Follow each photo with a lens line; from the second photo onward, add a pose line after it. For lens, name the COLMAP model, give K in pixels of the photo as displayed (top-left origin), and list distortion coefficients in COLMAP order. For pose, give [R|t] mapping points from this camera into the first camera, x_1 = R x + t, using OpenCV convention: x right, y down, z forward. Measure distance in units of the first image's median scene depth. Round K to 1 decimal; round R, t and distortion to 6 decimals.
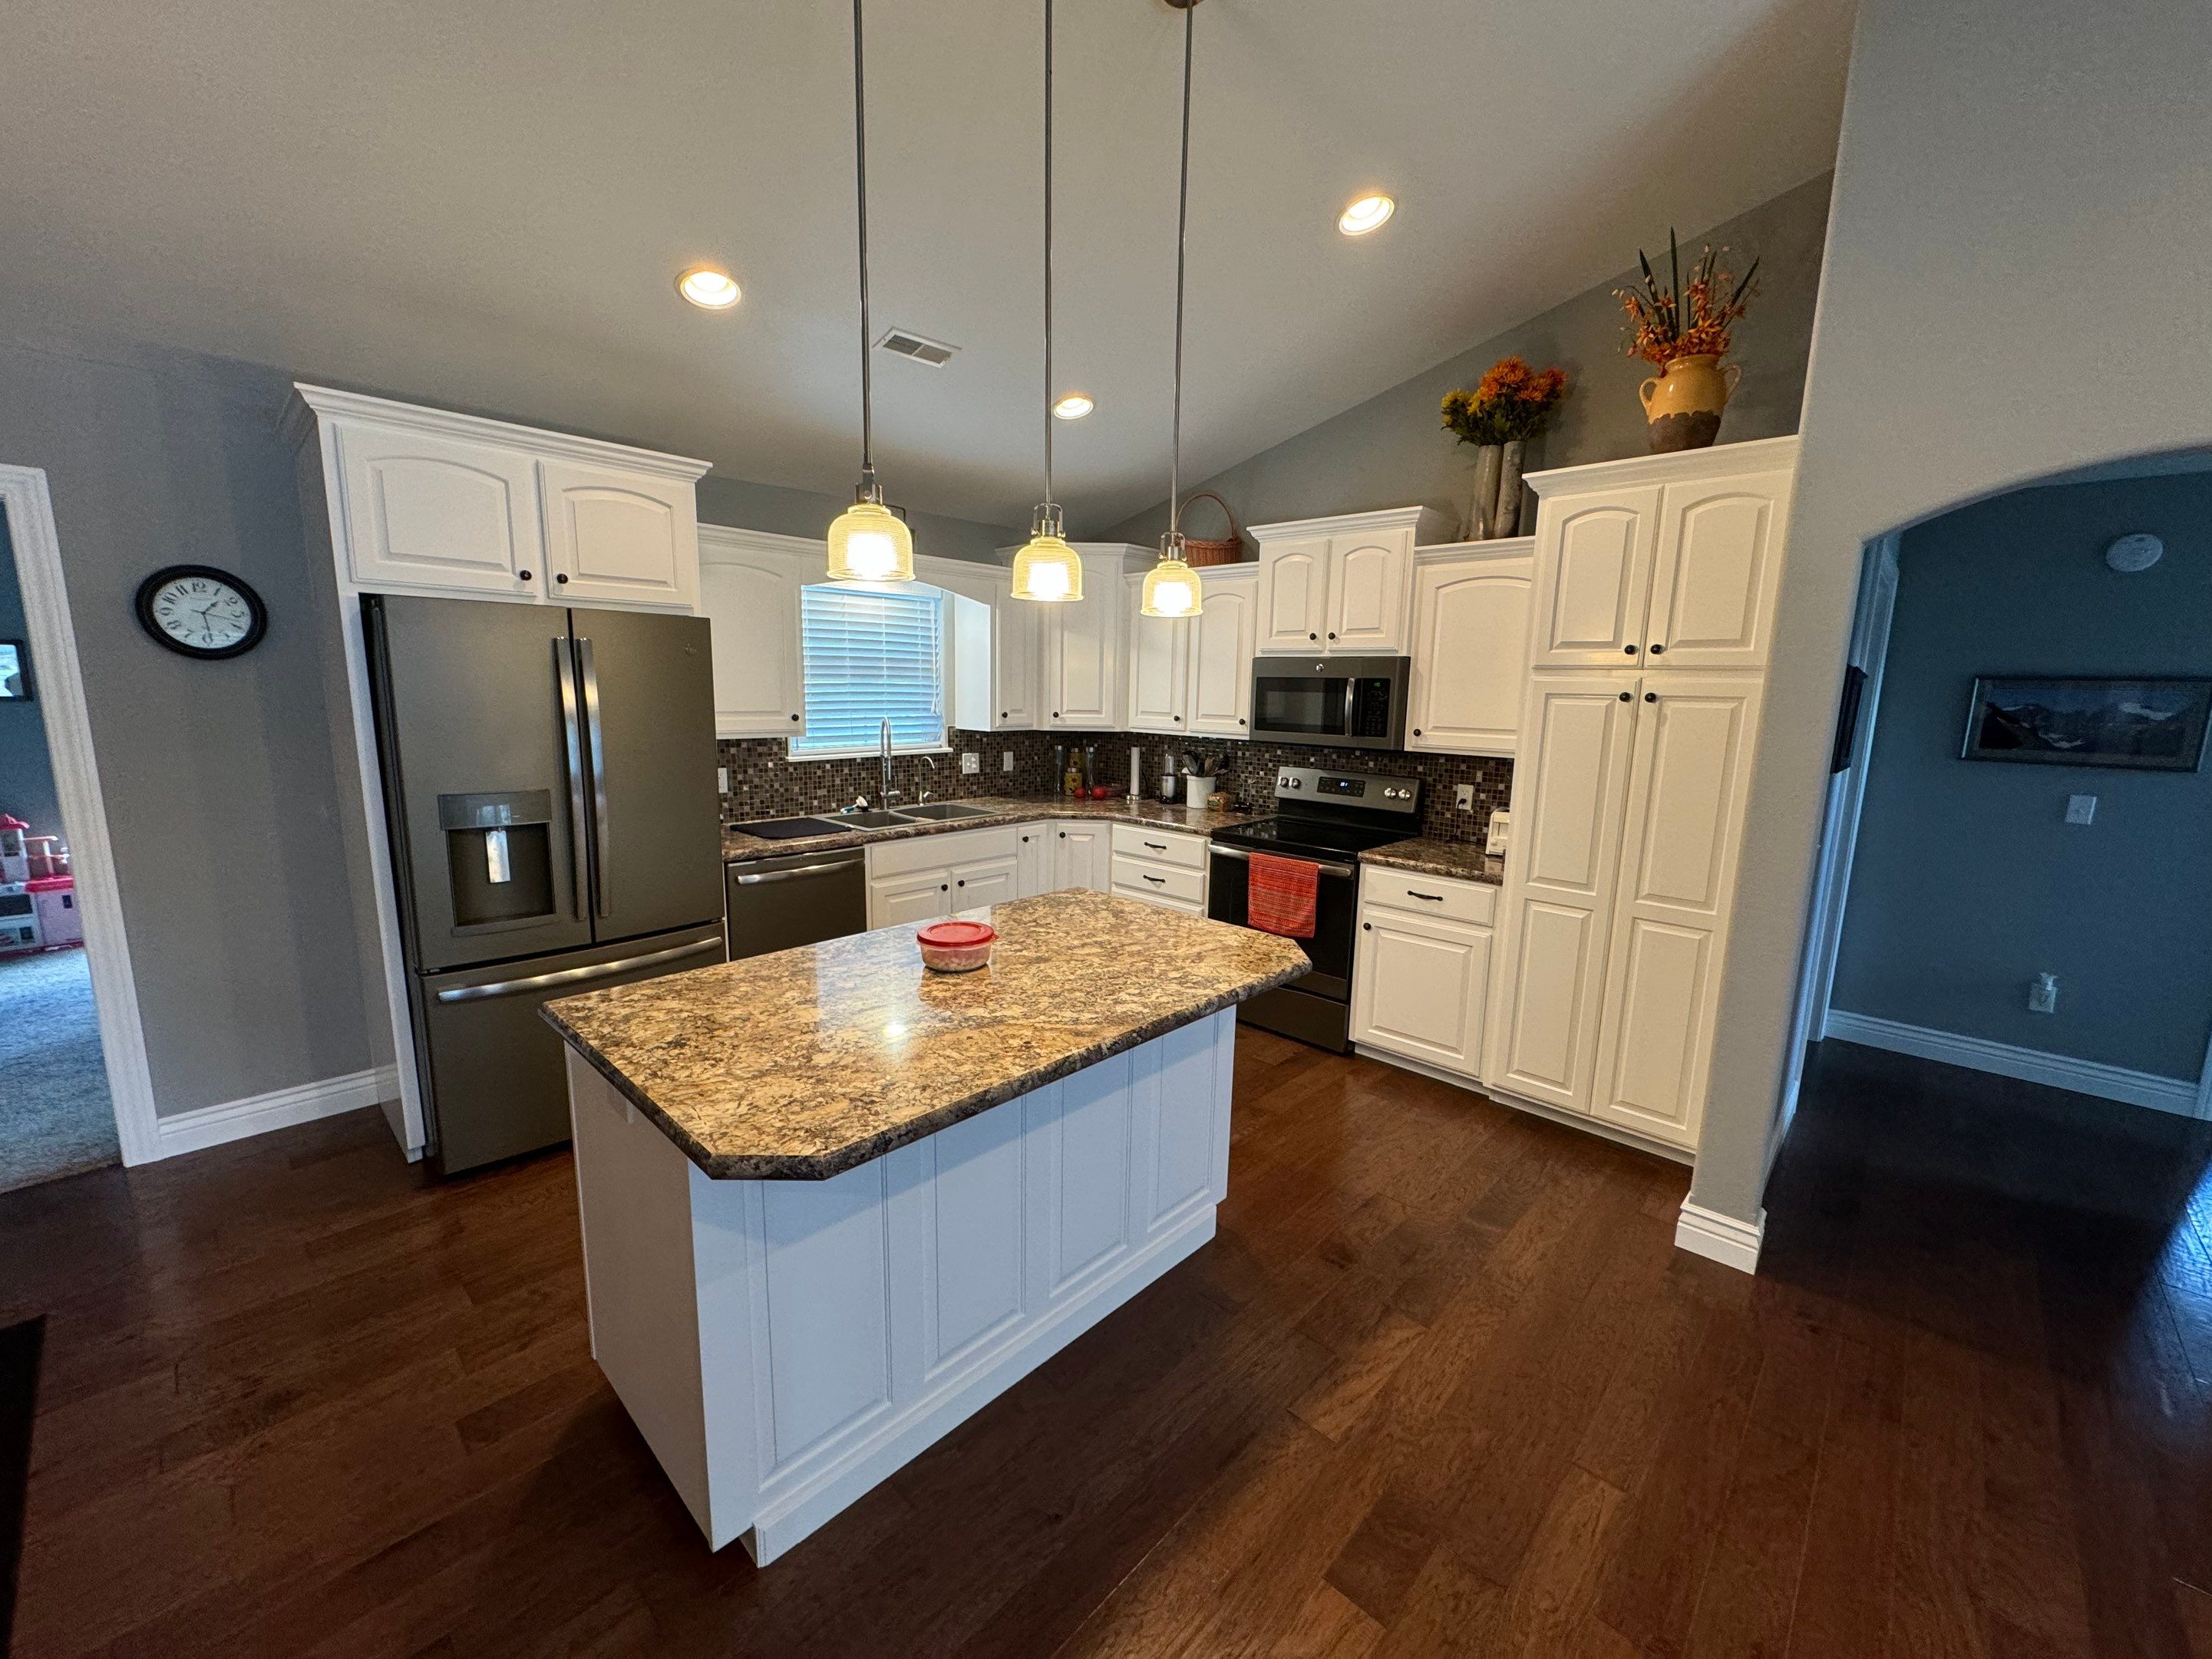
lens RADIAL K [[874.9, 0, 1103.9], [0, 874.9, 831.5], [0, 0, 1]] dist [-0.002647, 0.000375]
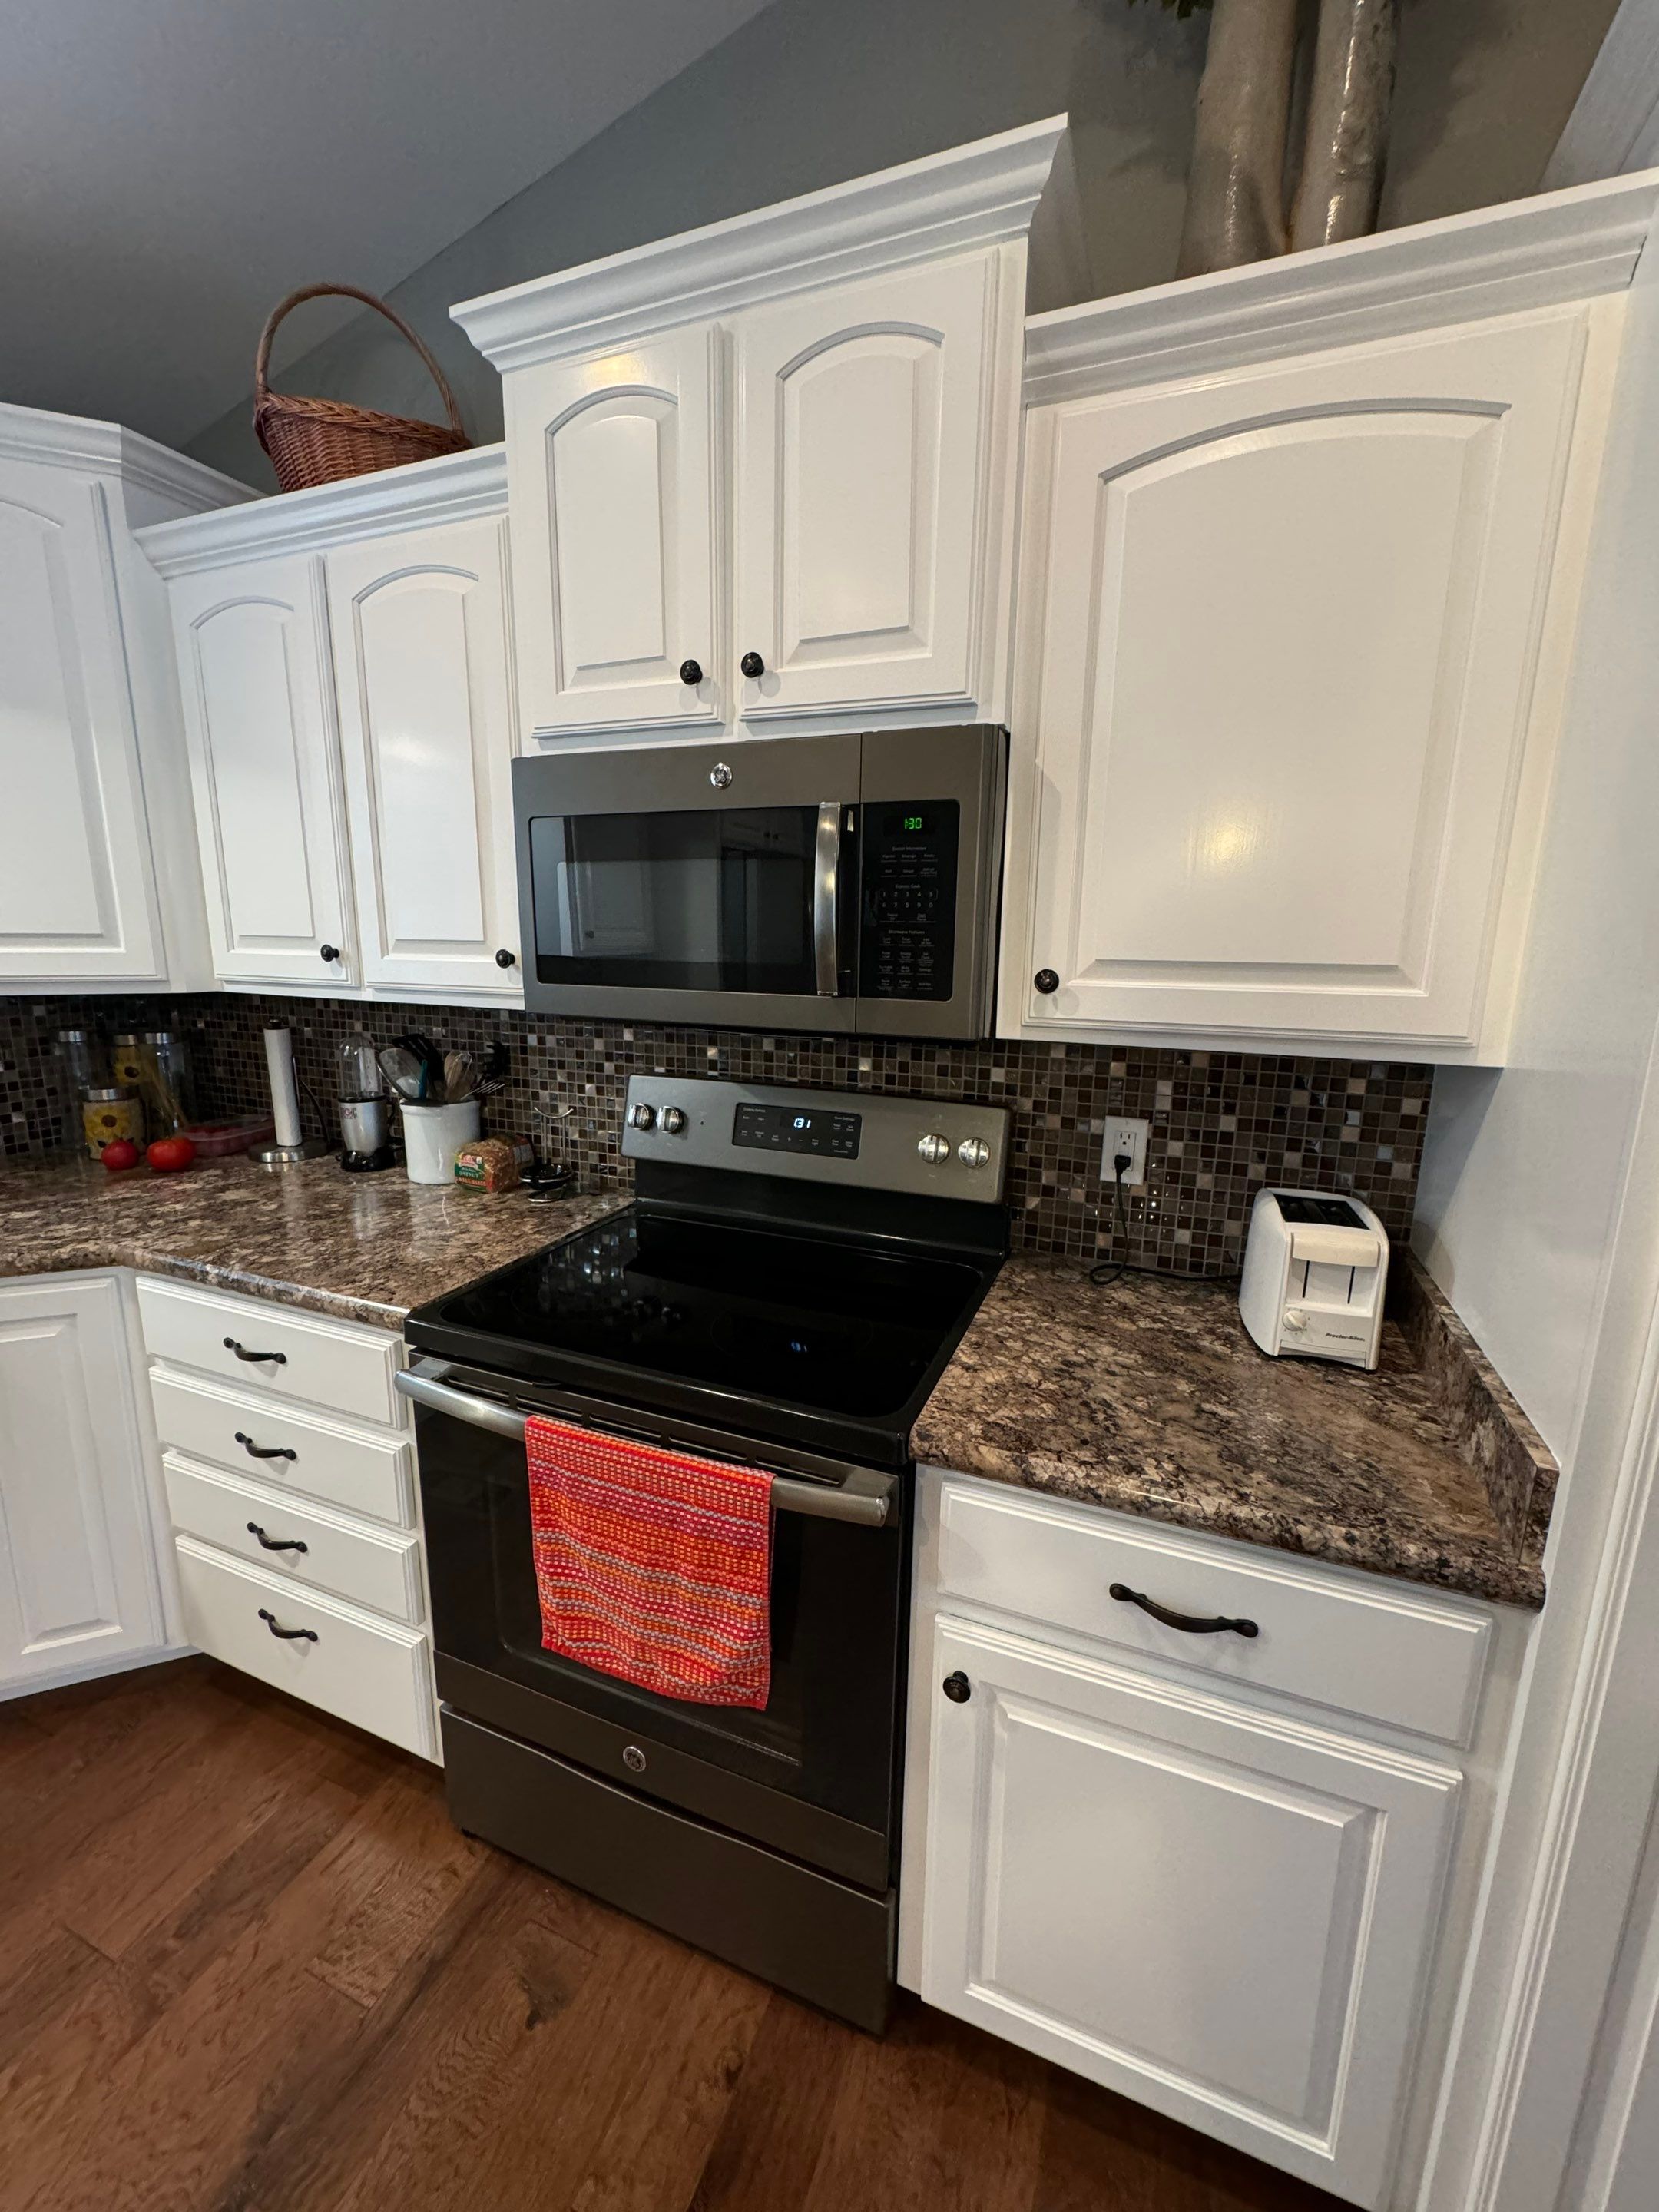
lens RADIAL K [[875.0, 0, 829.5], [0, 875.0, 1105.6], [0, 0, 1]] dist [-0.002647, 0.000375]
pose [[0.929837, -0.076175, 0.360002, 0.158197], [0.063450, 0.996875, 0.047053, -0.081263], [-0.362461, -0.020910, 0.931764, 0.676178]]
